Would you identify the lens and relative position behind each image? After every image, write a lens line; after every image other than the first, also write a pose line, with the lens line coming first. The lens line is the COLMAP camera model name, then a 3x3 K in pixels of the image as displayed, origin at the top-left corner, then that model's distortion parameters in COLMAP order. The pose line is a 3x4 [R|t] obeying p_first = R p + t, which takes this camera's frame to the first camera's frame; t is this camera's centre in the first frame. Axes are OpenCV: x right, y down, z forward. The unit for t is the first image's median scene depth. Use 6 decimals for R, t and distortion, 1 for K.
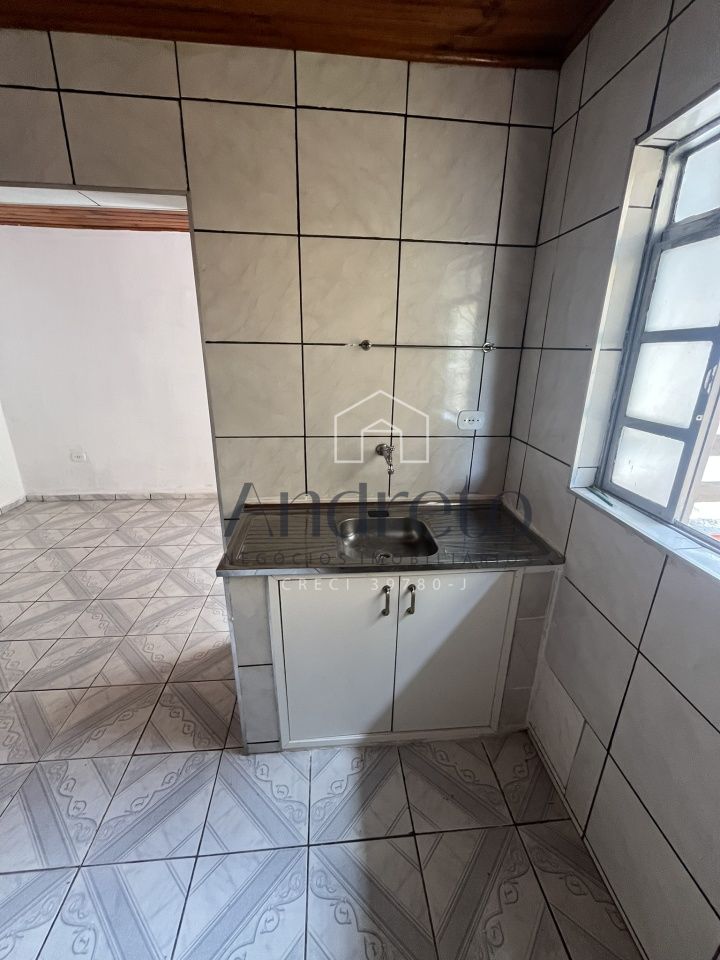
lens RADIAL K [[389.4, 0, 359.4], [0, 389.4, 478.8], [0, 0, 1]] dist [-0.003412, 0.000002]
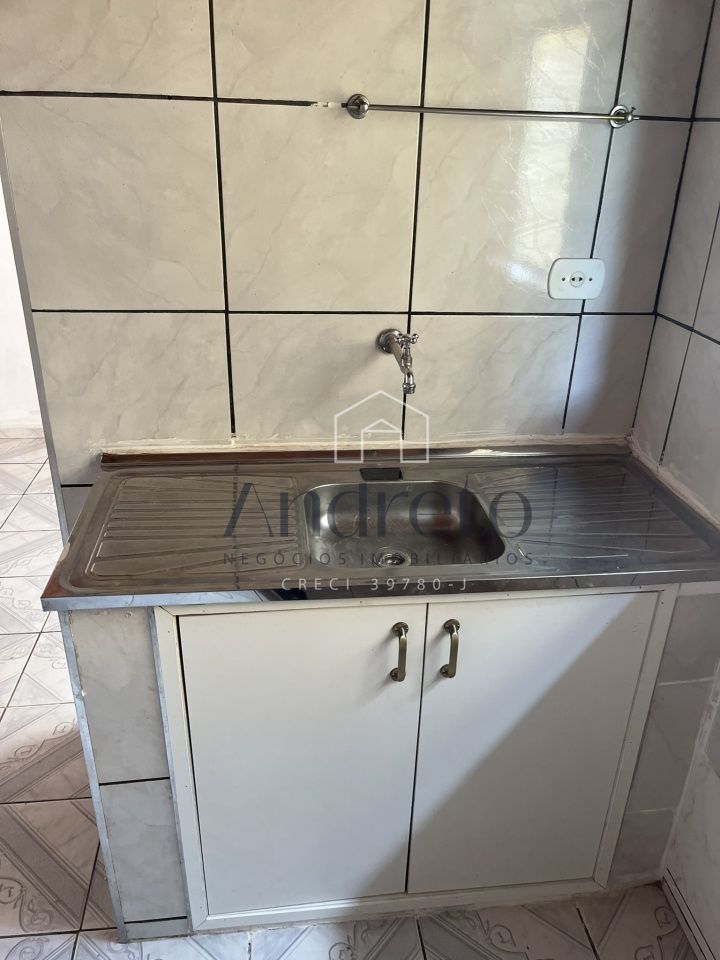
lens RADIAL K [[726.8, 0, 363.0], [0, 726.8, 484.0], [0, 0, 1]] dist [0.065572, -0.104166]
pose [[0.999215, -0.002795, 0.039523, -0.011606], [-0.001839, 0.993164, 0.116717, -0.005157], [-0.039579, -0.116698, 0.992379, 0.098117]]
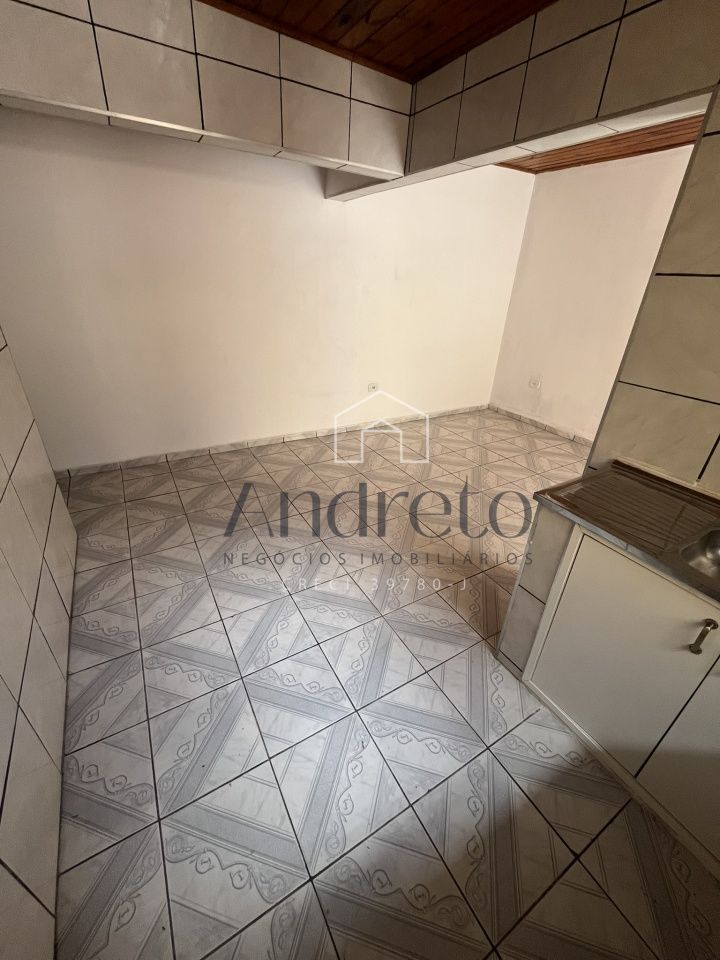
lens RADIAL K [[391.9, 0, 359.1], [0, 391.9, 478.2], [0, 0, 1]] dist [-0.000053, -0.000357]
pose [[0.428012, 0.422706, -0.798828, 0.233934], [-0.318304, 0.897752, 0.304505, 0.016147], [0.845866, 0.123938, 0.518797, 0.002032]]
